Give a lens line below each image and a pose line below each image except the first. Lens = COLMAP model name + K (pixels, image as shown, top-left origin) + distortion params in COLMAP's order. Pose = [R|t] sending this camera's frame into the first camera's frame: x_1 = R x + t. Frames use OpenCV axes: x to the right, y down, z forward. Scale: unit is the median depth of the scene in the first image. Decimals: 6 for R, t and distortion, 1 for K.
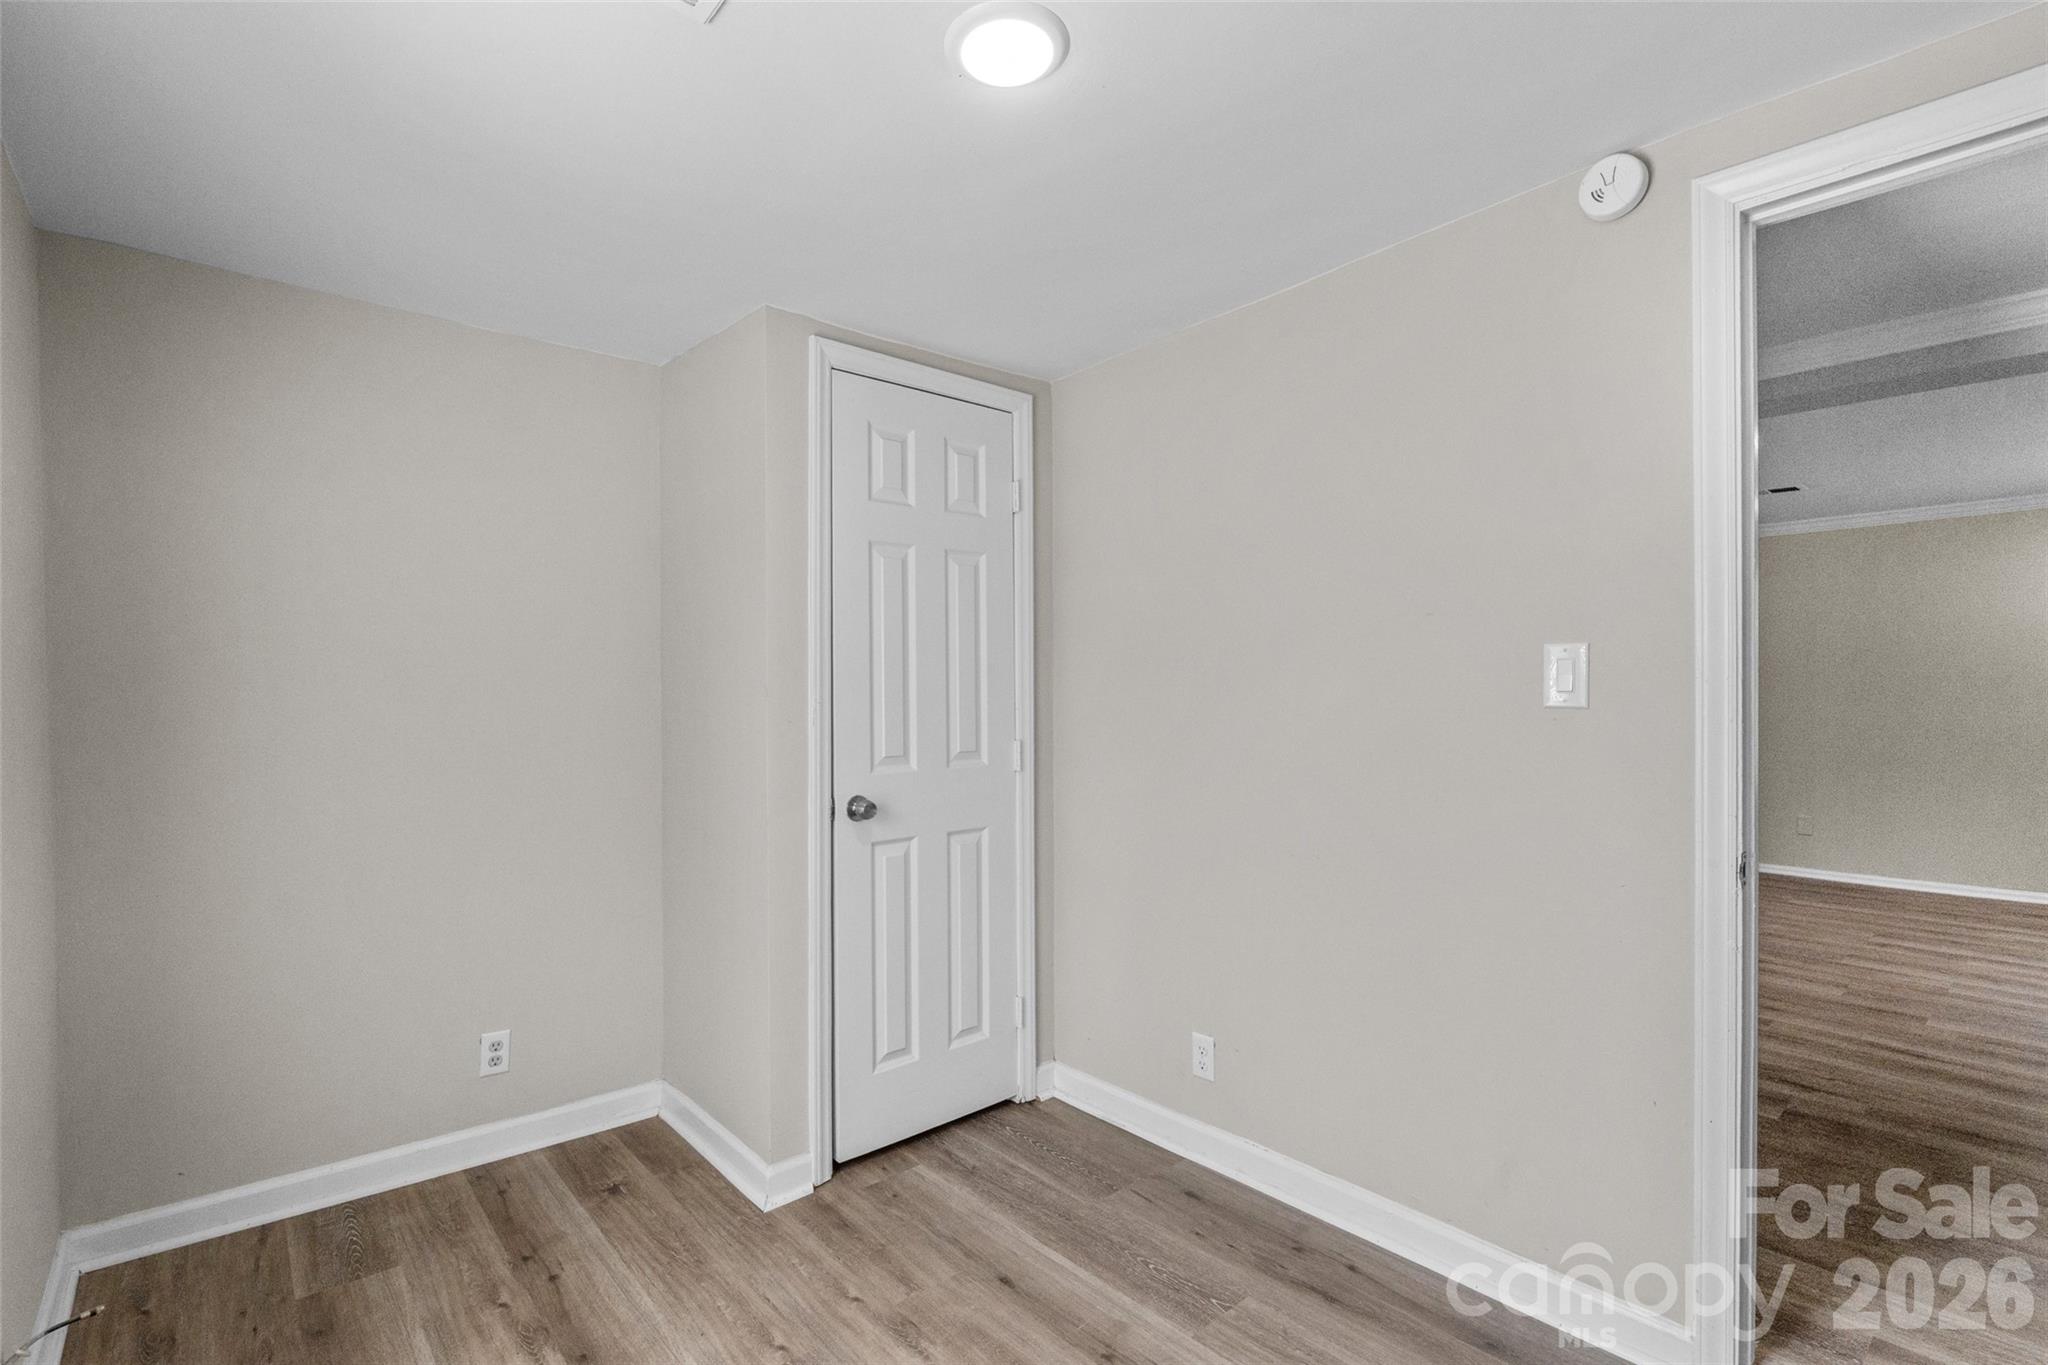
lens RADIAL K [[942.0, 0, 1027.0], [0, 942.0, 686.7], [0, 0, 1]] dist [-0.002468, -0.001326]
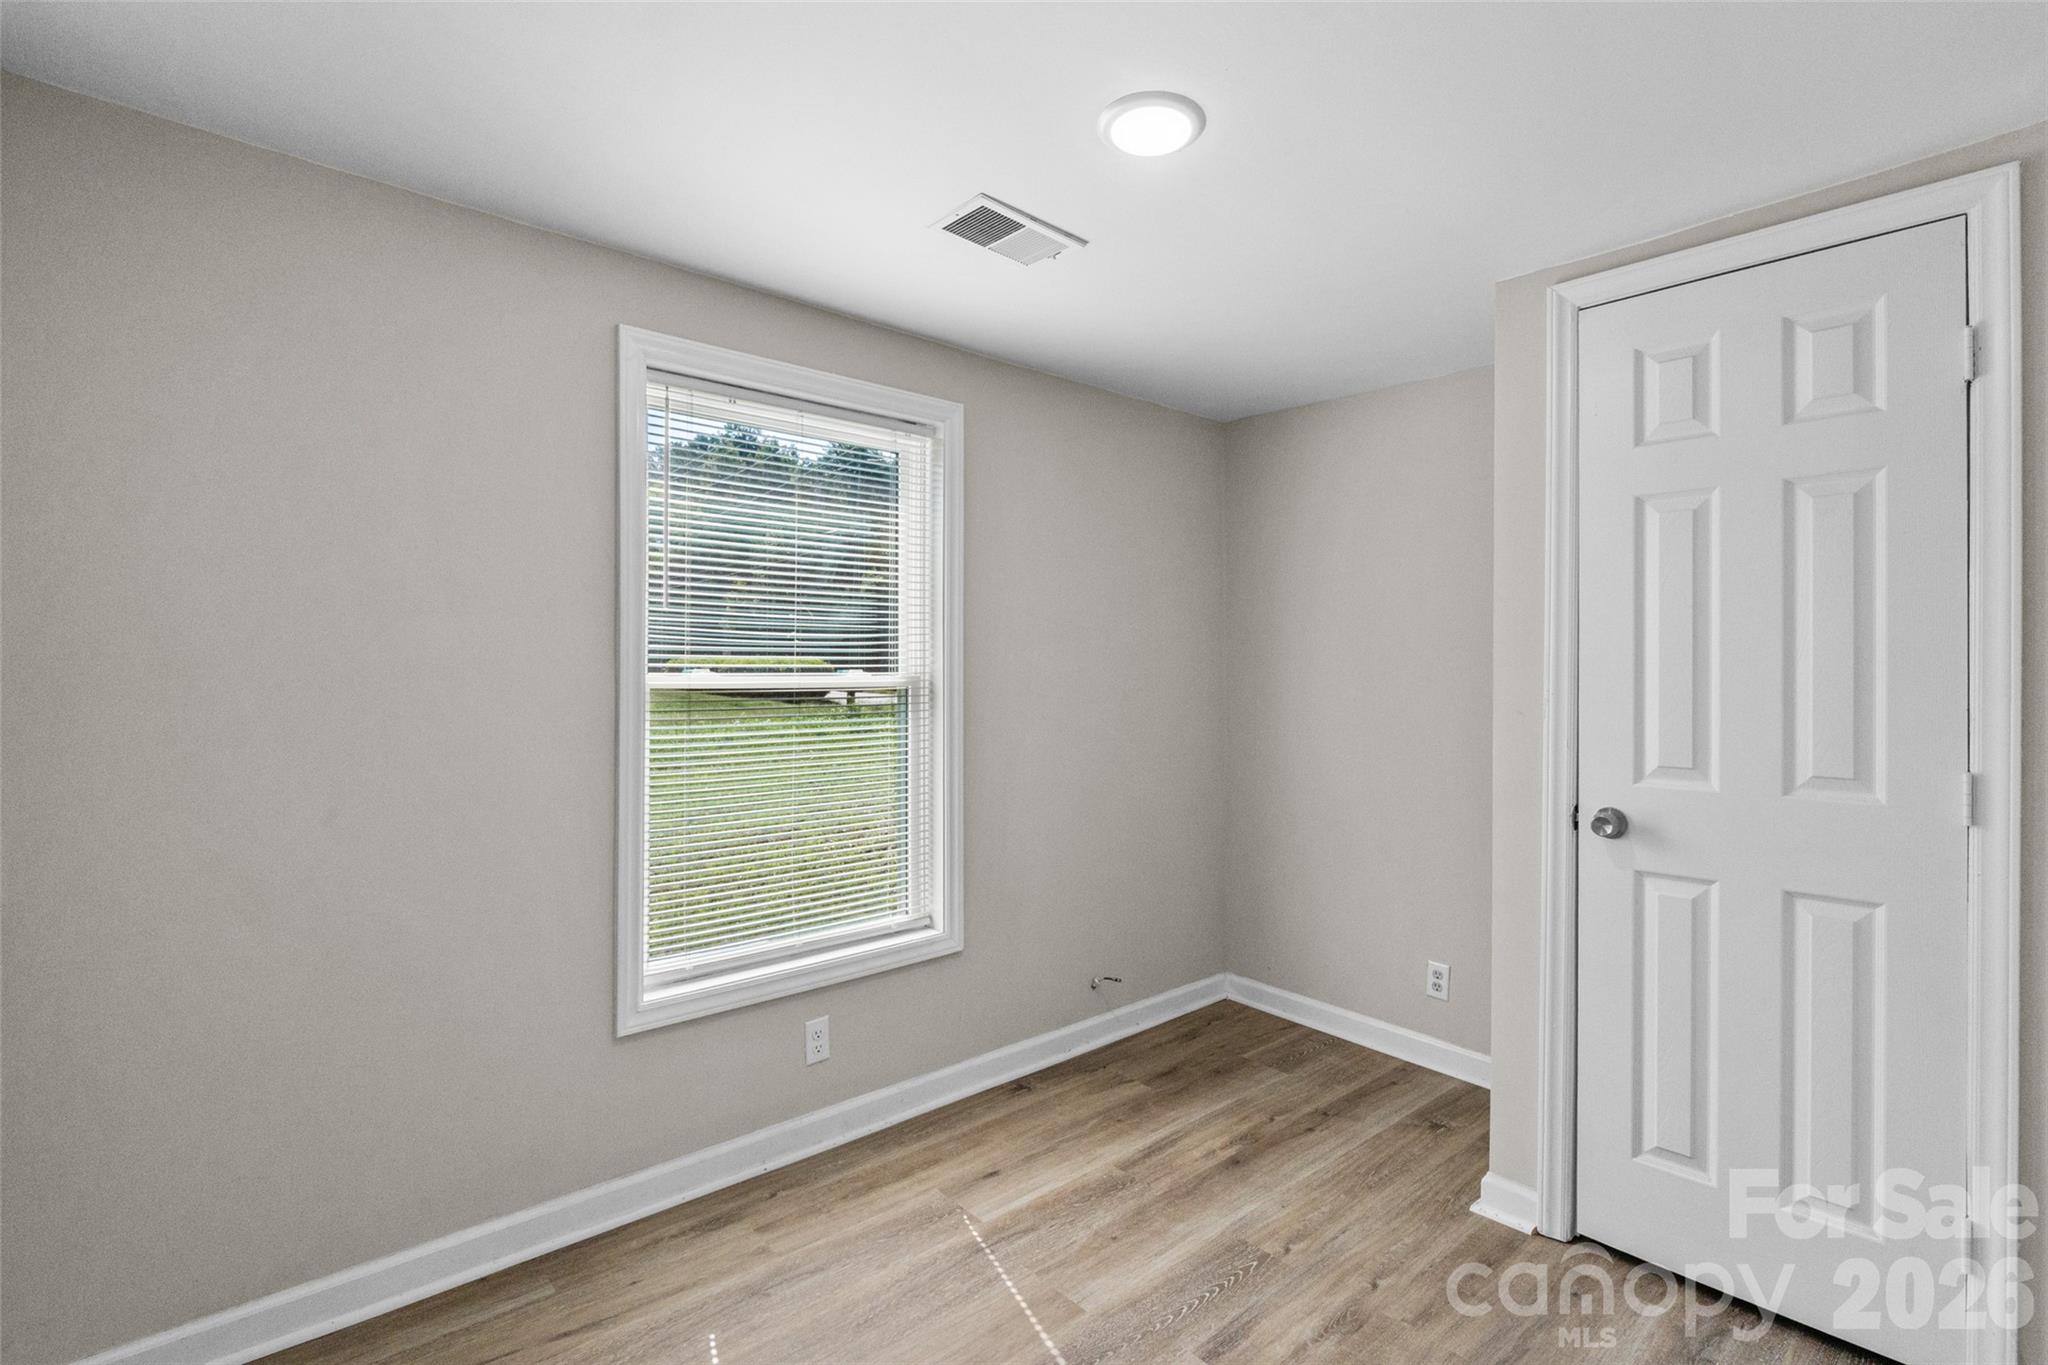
lens RADIAL K [[945.4, 0, 1033.6], [0, 945.4, 651.9], [0, 0, 1]] dist [-0.004177, 0.000243]
pose [[0.019332, -0.013979, -0.999715, 0.657120], [-0.006615, 0.999879, -0.014109, -0.006081], [0.999791, 0.006886, 0.019237, 0.486726]]
